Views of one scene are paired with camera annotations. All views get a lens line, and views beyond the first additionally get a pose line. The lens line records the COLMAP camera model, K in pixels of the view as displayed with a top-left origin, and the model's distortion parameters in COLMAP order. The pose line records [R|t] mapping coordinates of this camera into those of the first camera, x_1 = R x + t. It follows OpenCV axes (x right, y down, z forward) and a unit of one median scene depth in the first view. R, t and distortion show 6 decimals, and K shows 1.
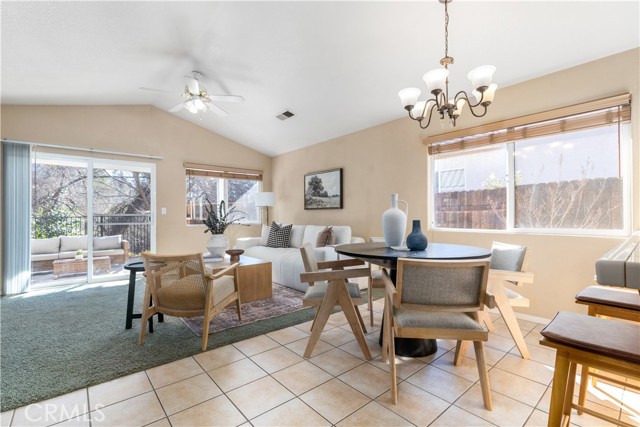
lens RADIAL K [[289.8, 0, 323.3], [0, 289.8, 216.2], [0, 0, 1]] dist [-0.004806, -0.001179]
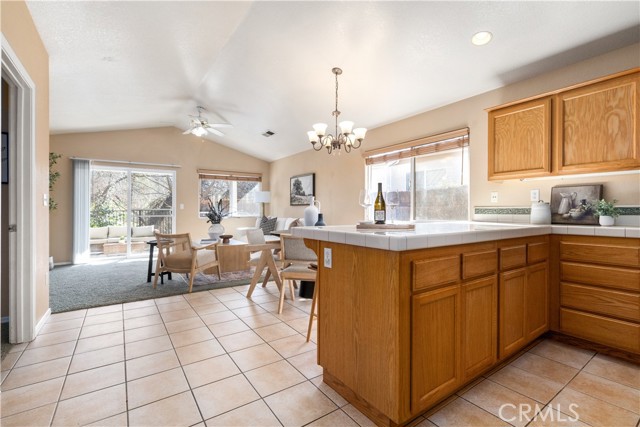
lens RADIAL K [[289.8, 0, 323.3], [0, 289.8, 209.1], [0, 0, 1]] dist [-0.004806, -0.001179]
pose [[0.995104, 0.002986, -0.098790, 0.230366], [-0.003511, 0.999981, -0.005138, -0.001435], [0.098773, 0.005460, 0.995095, -0.257812]]
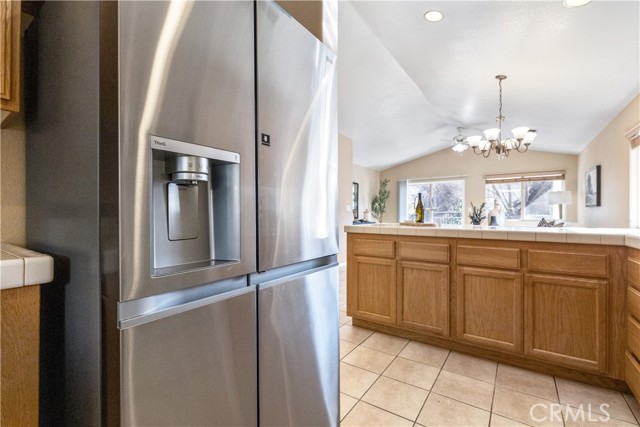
lens RADIAL K [[289.8, 0, 316.5], [0, 289.8, 214.1], [0, 0, 1]] dist [-0.004806, -0.001179]
pose [[0.253510, 0.004805, -0.967321, 0.775461], [-0.000278, 0.999988, 0.004894, -0.002563], [0.967333, -0.000972, 0.253509, -0.183614]]
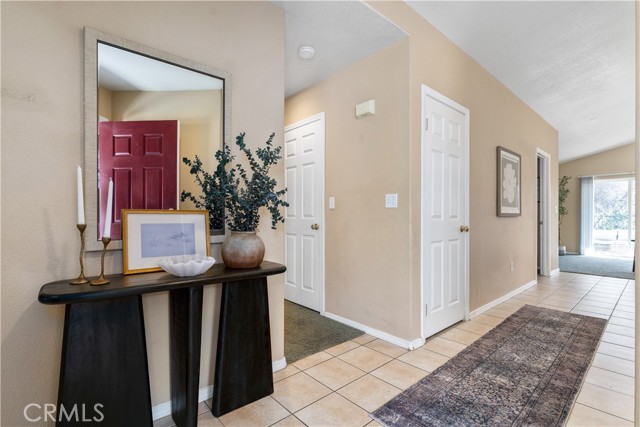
lens RADIAL K [[303.6, 0, 321.9], [0, 303.6, 215.0], [0, 0, 1]] dist [-0.002818, -0.002972]
pose [[0.017285, 0.001388, -0.999850, 0.728396], [-0.002645, 0.999996, 0.001343, -0.001164], [0.999847, 0.002621, 0.017289, -0.629717]]
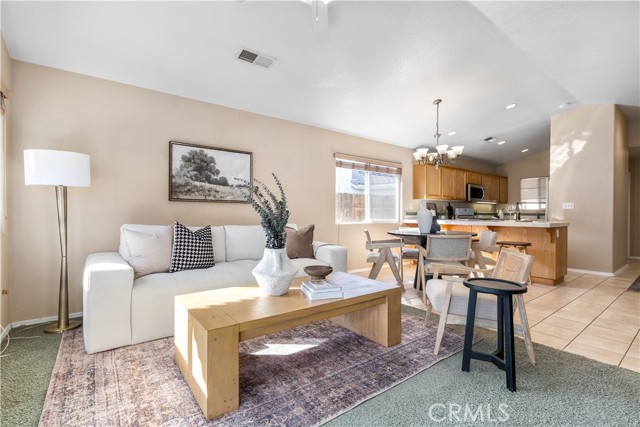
lens RADIAL K [[303.6, 0, 306.8], [0, 303.6, 215.5], [0, 0, 1]] dist [-0.002818, -0.002972]
pose [[0.062830, 0.000662, 0.998024, -0.768028], [-0.003421, 0.999994, -0.000448, 0.008226], [-0.998018, -0.003386, 0.062832, 0.796514]]
